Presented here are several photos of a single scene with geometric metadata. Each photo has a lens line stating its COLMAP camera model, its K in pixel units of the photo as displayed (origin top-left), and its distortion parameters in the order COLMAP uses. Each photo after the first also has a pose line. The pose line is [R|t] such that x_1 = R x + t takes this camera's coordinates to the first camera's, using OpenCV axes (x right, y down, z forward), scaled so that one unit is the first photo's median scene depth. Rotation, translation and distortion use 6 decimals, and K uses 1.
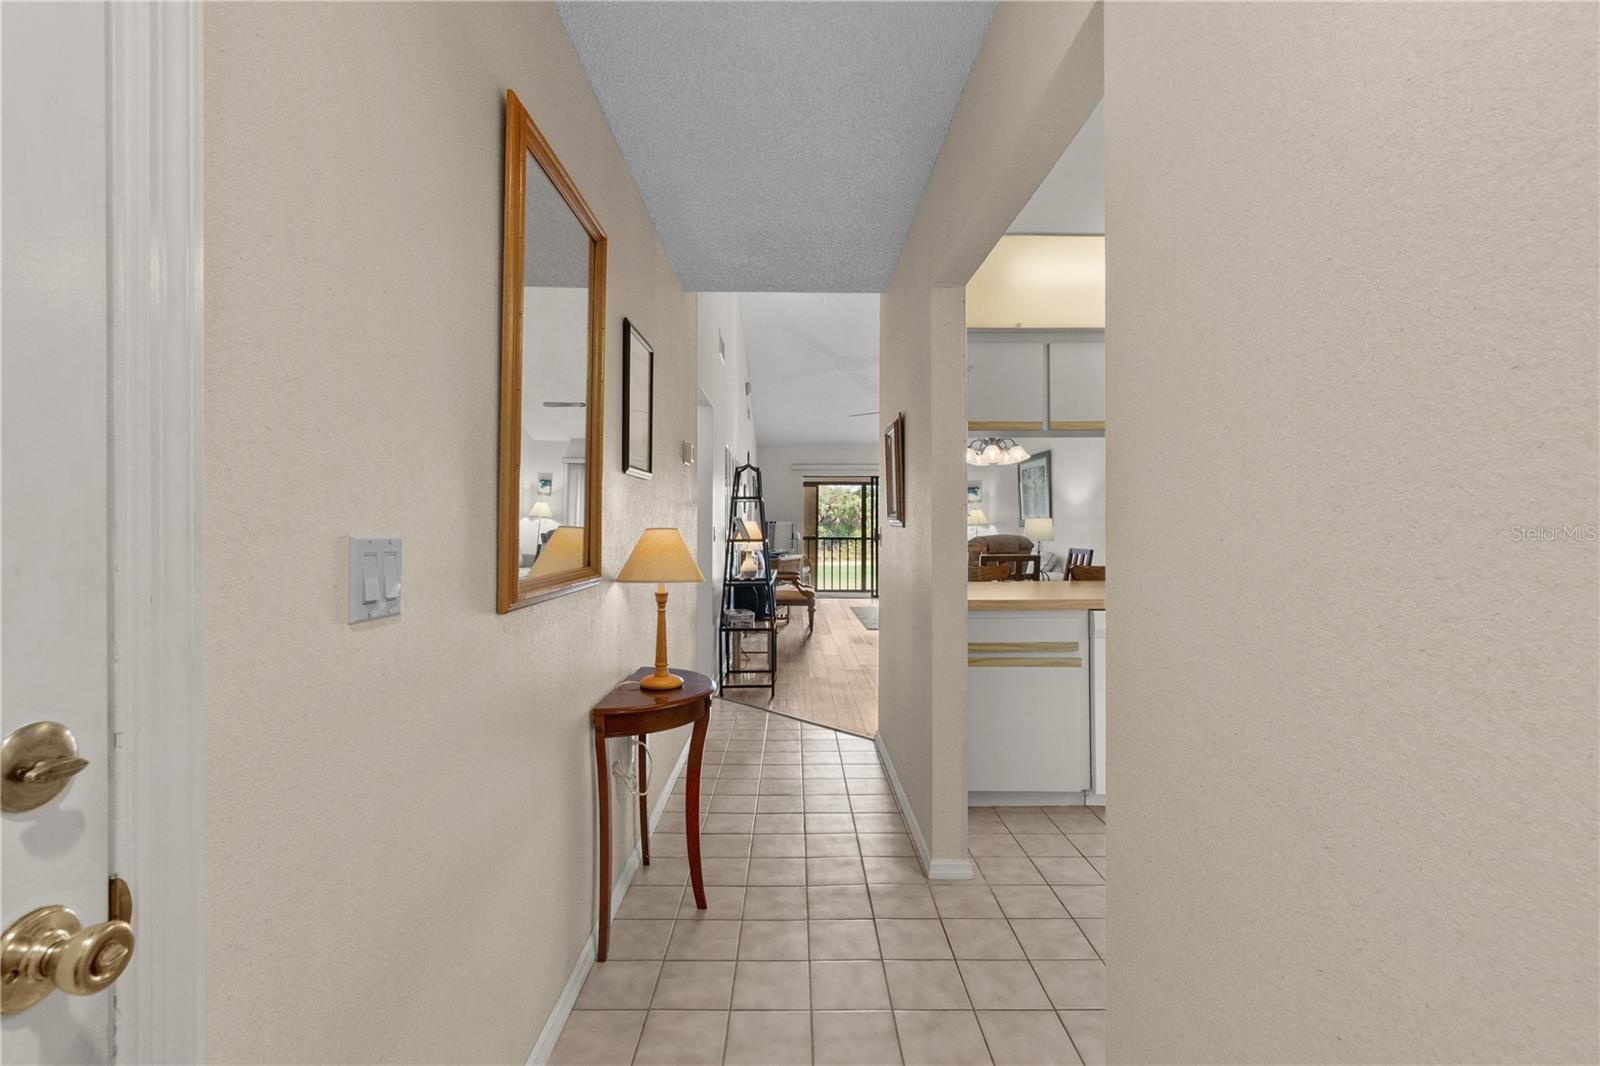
lens RADIAL K [[713.2, 0, 789.1], [0, 713.2, 525.4], [0, 0, 1]] dist [0.005845, -0.003118]
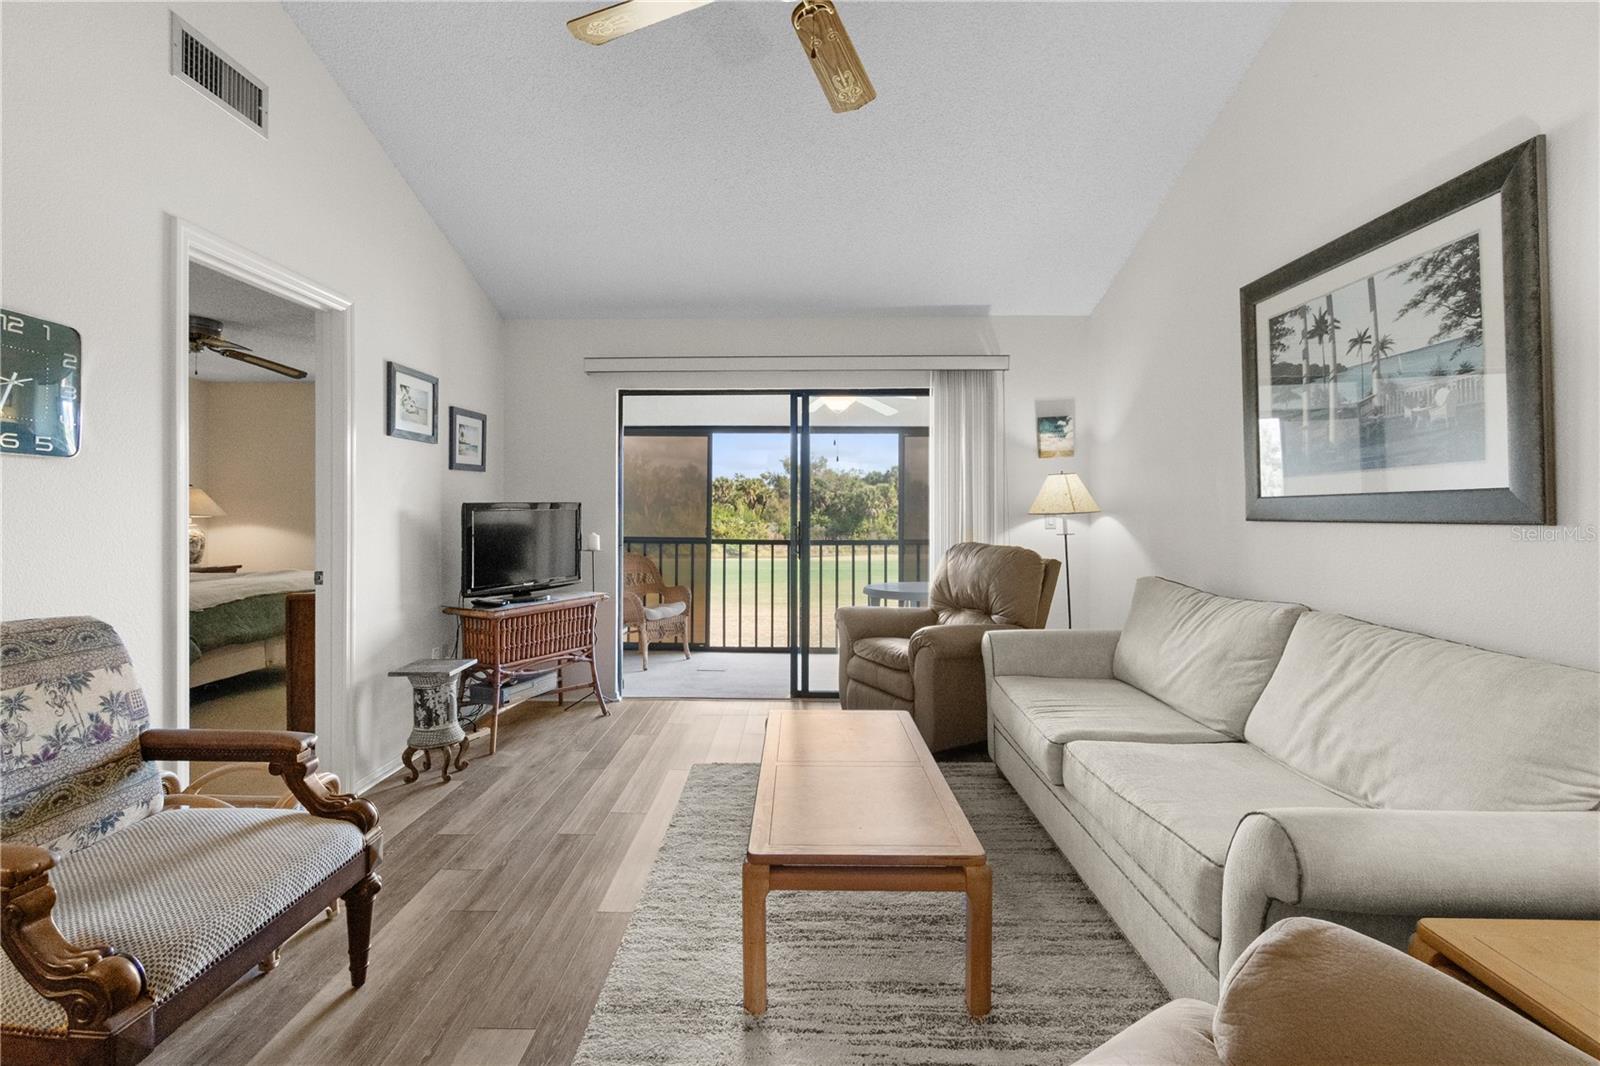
lens RADIAL K [[713.2, 0, 803.1], [0, 713.2, 516.3], [0, 0, 1]] dist [0.005845, -0.003118]
pose [[0.999960, 0.001226, -0.008838, 0.314437], [-0.001204, 0.999996, 0.002518, -0.000630], [0.008841, -0.002507, 0.999958, 1.528082]]
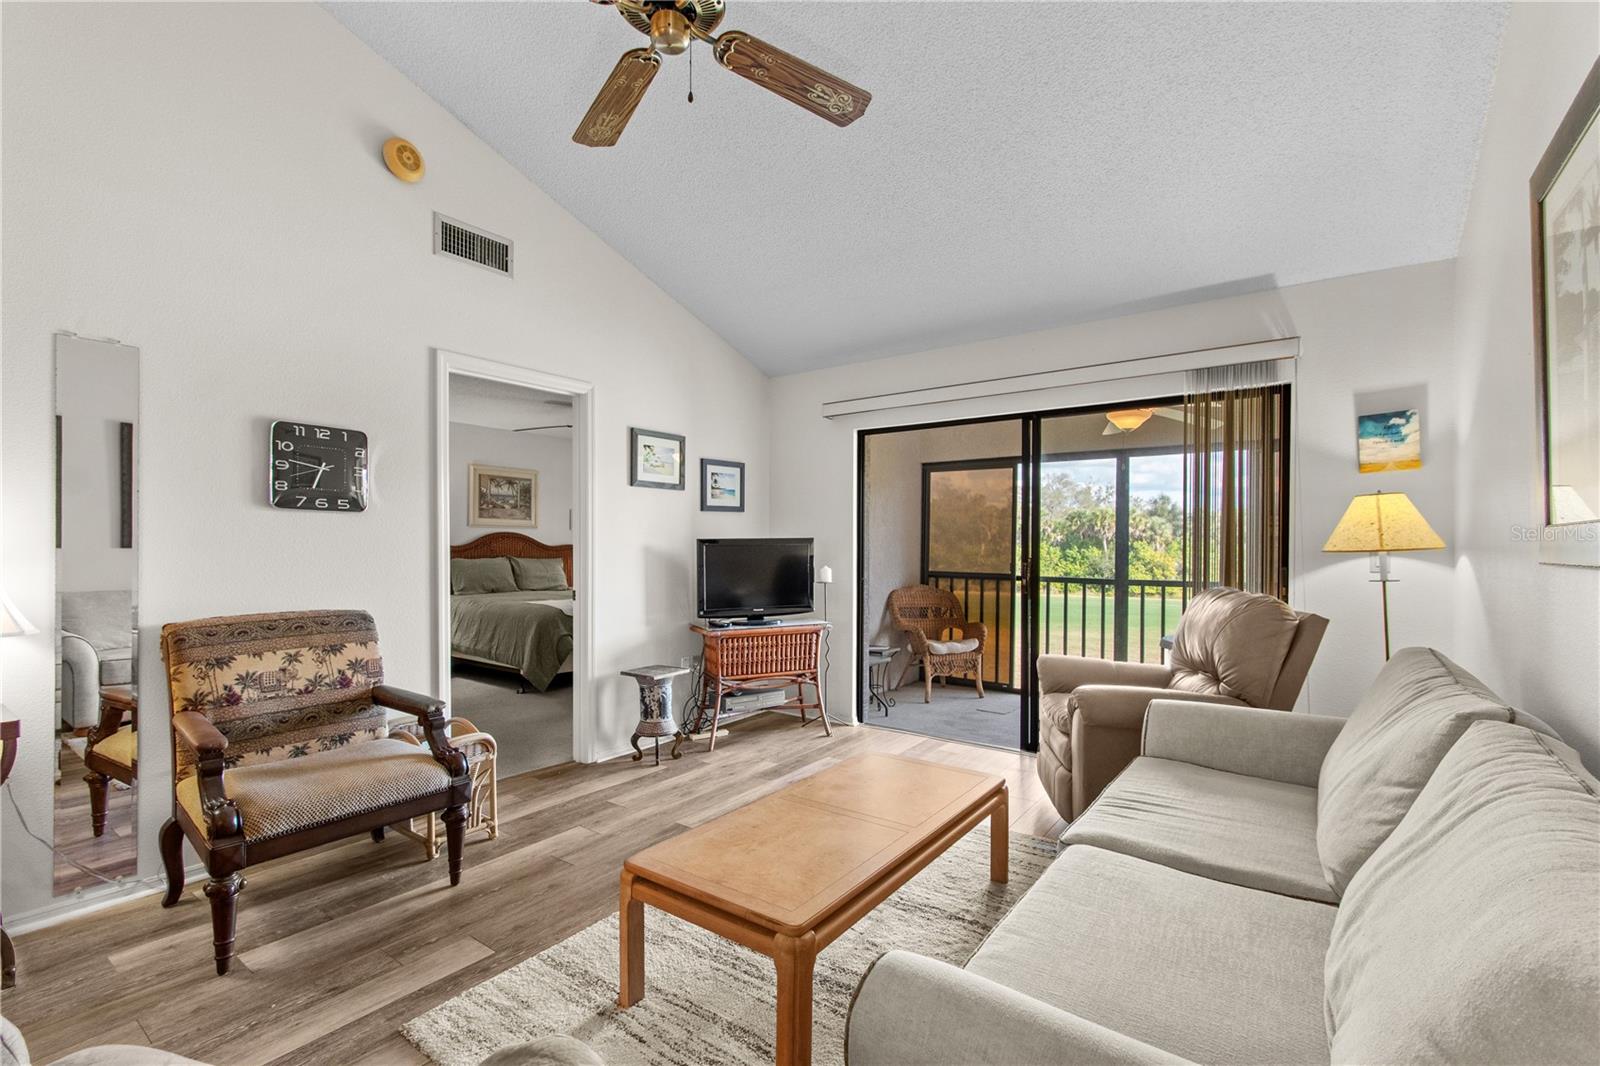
lens RADIAL K [[713.2, 0, 816.9], [0, 713.2, 555.8], [0, 0, 1]] dist [0.005845, -0.003118]
pose [[0.816384, 0.011487, -0.577395, 0.601476], [-0.005966, 0.999917, 0.011458, -0.002323], [0.577479, -0.005910, 0.816384, 1.629873]]
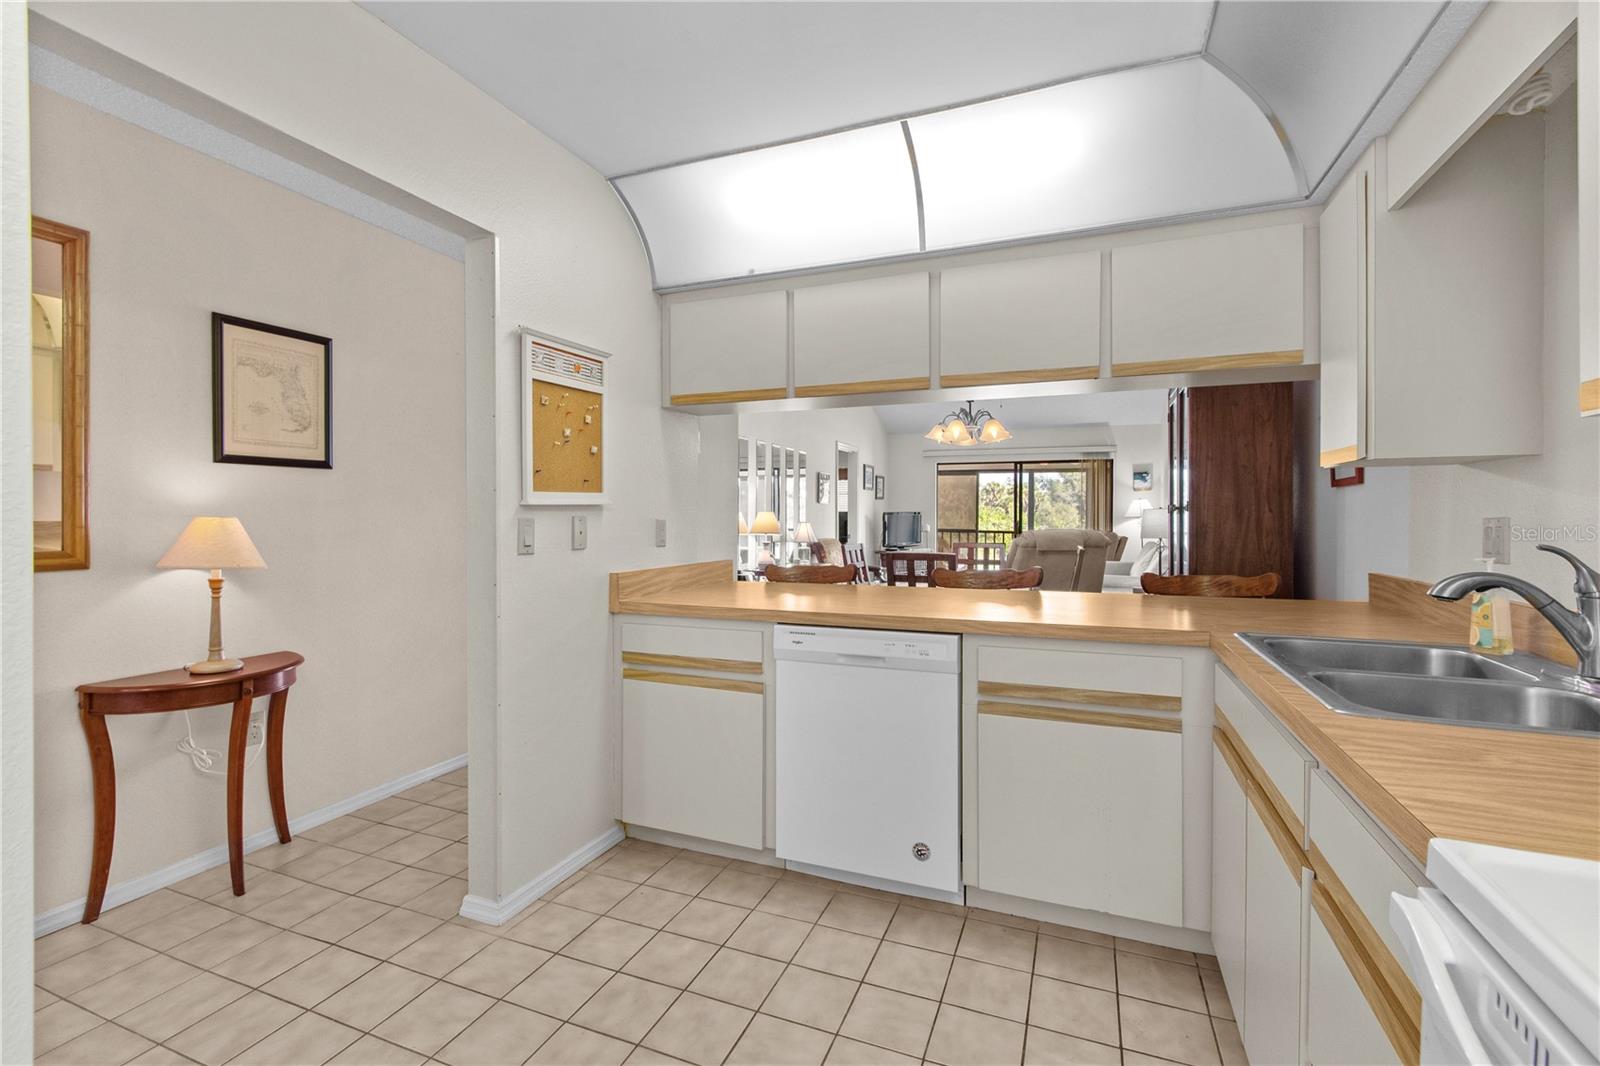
lens RADIAL K [[713.2, 0, 800.4], [0, 713.2, 524.3], [0, 0, 1]] dist [0.005845, -0.003118]
pose [[0.926192, 0.008989, -0.376945, 0.513203], [-0.005153, 0.999924, 0.011185, 0.000322], [0.377017, -0.008417, 0.926168, 0.194117]]
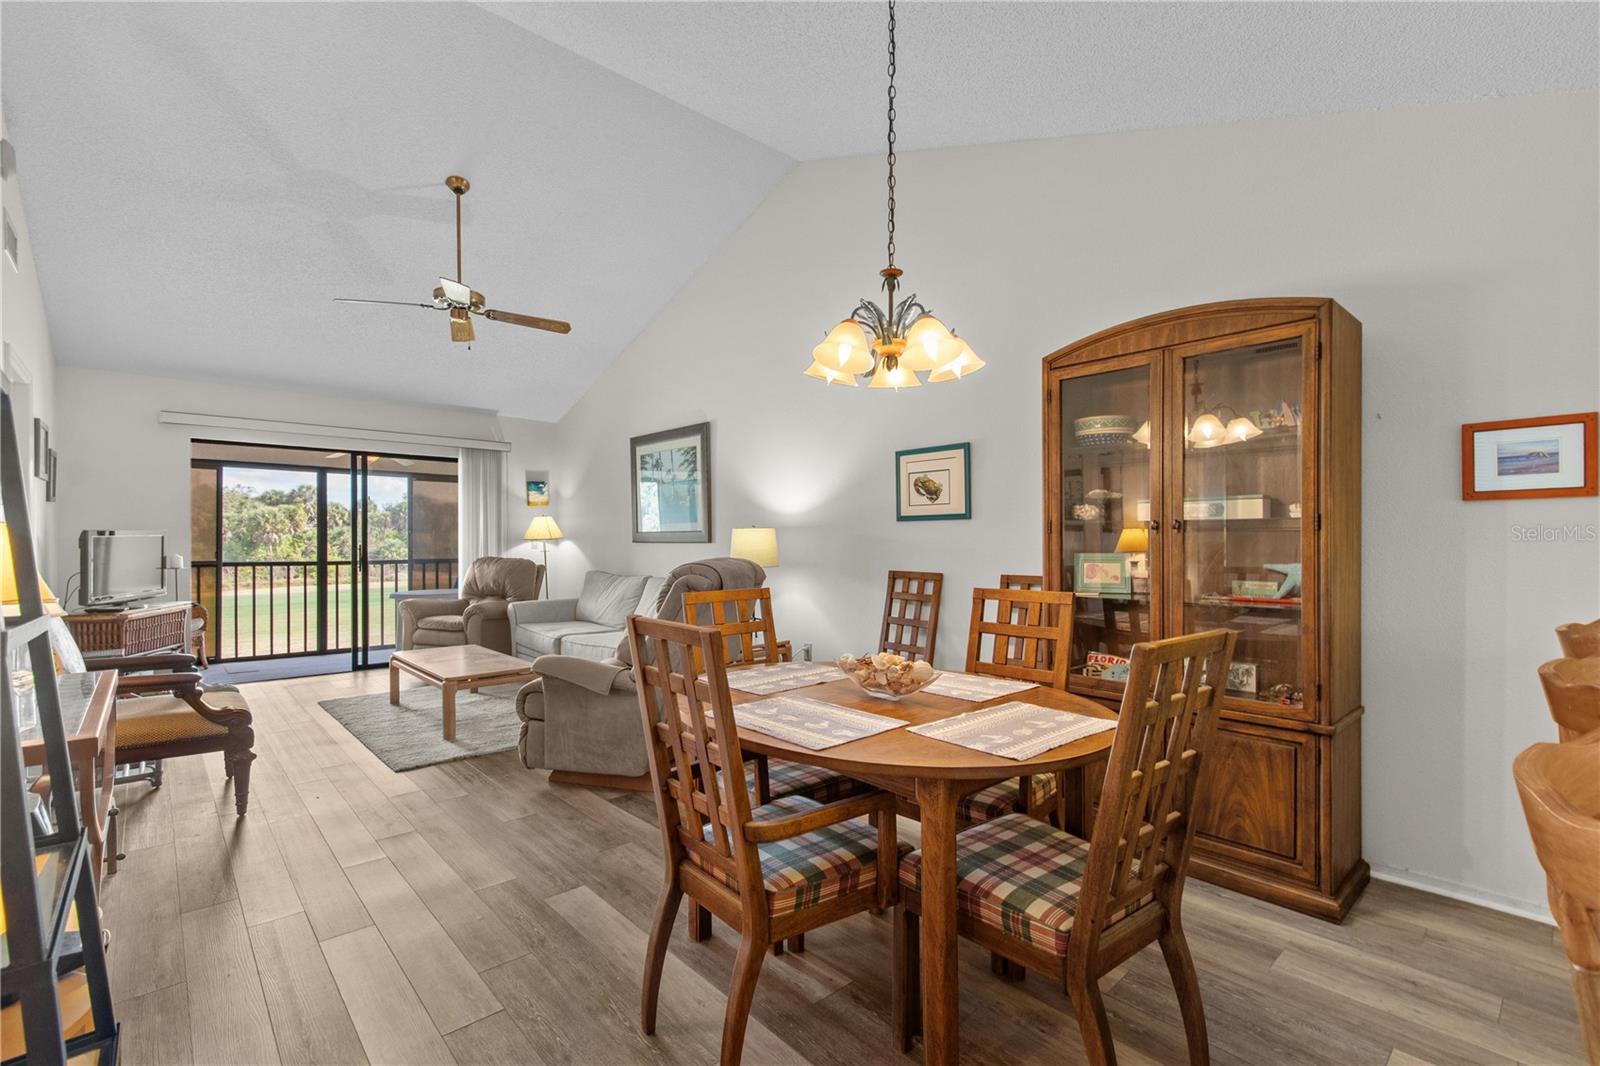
lens RADIAL K [[713.2, 0, 796.1], [0, 713.2, 547.0], [0, 0, 1]] dist [0.005845, -0.003118]
pose [[0.739423, -0.005837, 0.673216, -0.010003], [0.000659, 0.999968, 0.007947, 0.003084], [-0.673241, -0.005432, 0.739403, 0.905268]]
